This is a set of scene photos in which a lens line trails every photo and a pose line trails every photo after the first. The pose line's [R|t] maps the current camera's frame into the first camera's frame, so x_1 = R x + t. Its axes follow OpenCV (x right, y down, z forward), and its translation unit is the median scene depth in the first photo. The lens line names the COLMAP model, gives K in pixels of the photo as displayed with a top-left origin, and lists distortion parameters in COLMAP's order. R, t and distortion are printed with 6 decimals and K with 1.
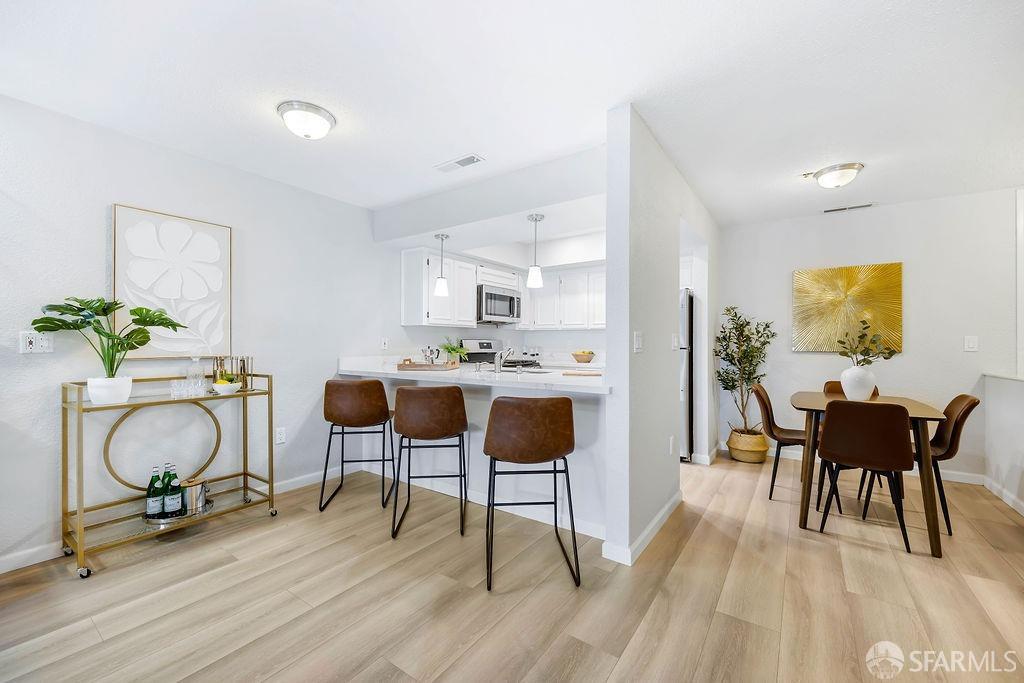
lens RADIAL K [[413.1, 0, 513.3], [0, 413.1, 343.7], [0, 0, 1]] dist [-0.001101, -0.000008]
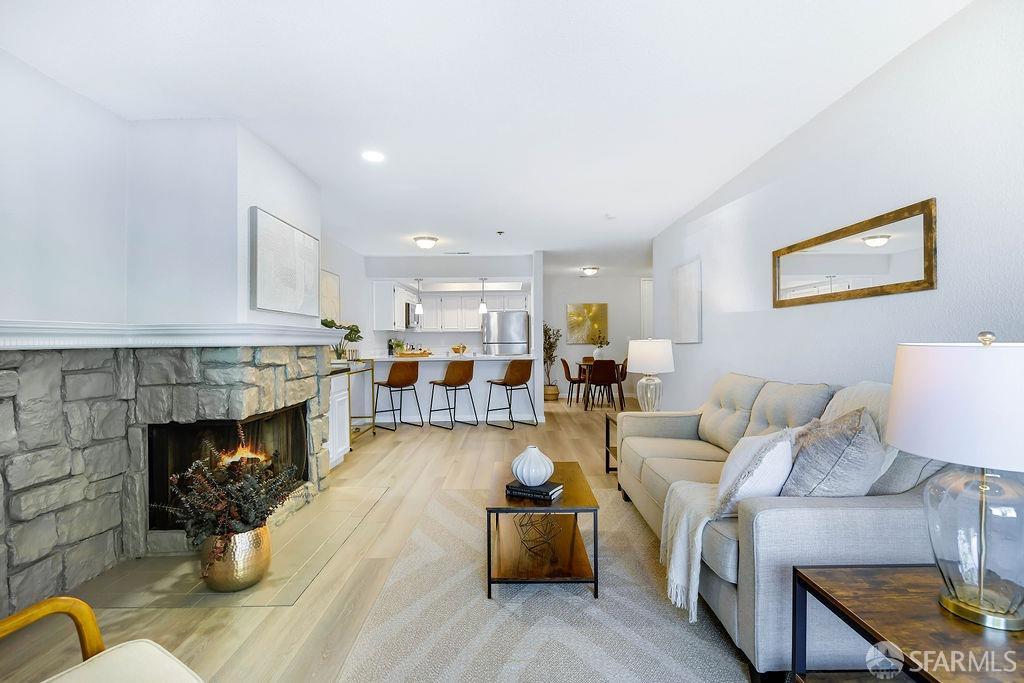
lens RADIAL K [[493.9, 0, 512.0], [0, 493.9, 341.5], [0, 0, 1]] dist [0.000074, -0.000003]
pose [[0.819059, -0.010053, 0.573621, -0.903255], [0.010875, 0.999939, 0.001996, -0.000391], [-0.573606, 0.004603, 0.819118, -0.794203]]
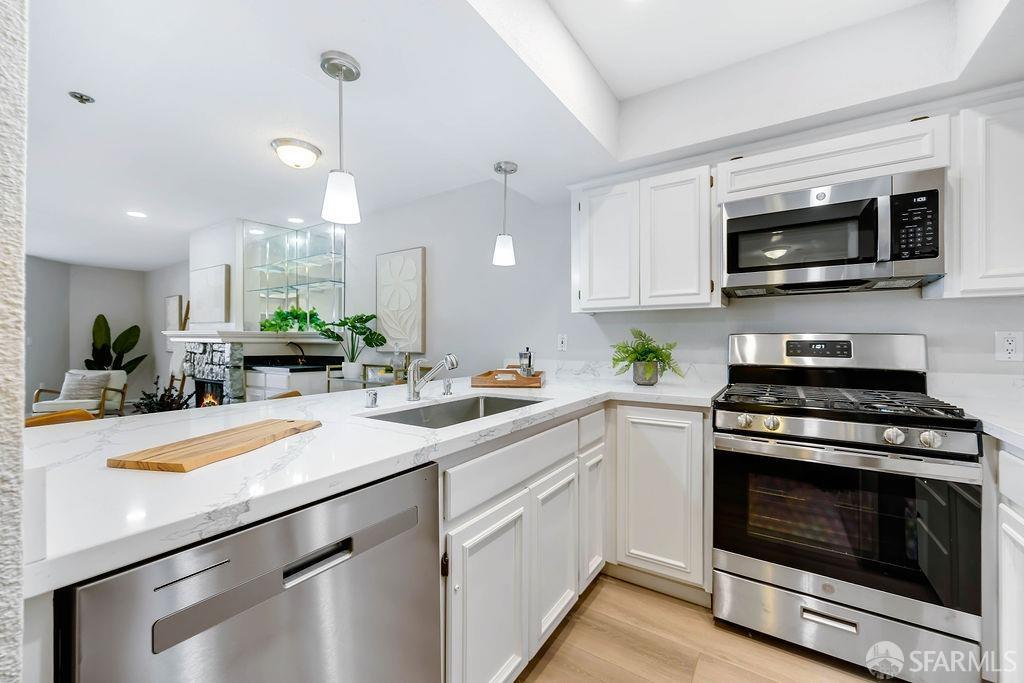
lens RADIAL K [[416.7, 0, 507.7], [0, 416.7, 331.3], [0, 0, 1]] dist [-0.000818, -0.000042]
pose [[0.030690, -0.021896, -0.999289, 0.380904], [-0.001629, 0.999758, -0.021956, -0.003675], [0.999528, 0.002302, 0.030647, 0.855397]]
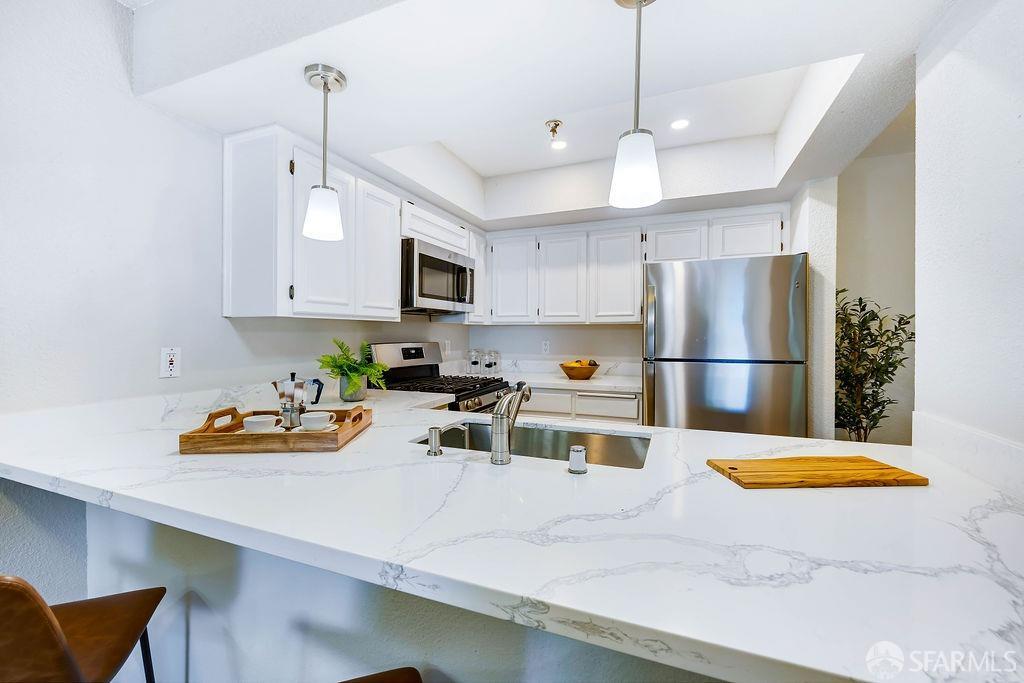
lens RADIAL K [[416.7, 0, 507.7], [0, 416.7, 331.3], [0, 0, 1]] dist [-0.000818, -0.000042]
pose [[0.974288, -0.001360, 0.225302, -0.085418], [0.002715, 0.999980, -0.005705, -0.026263], [-0.225290, 0.006170, 0.974272, 0.522710]]
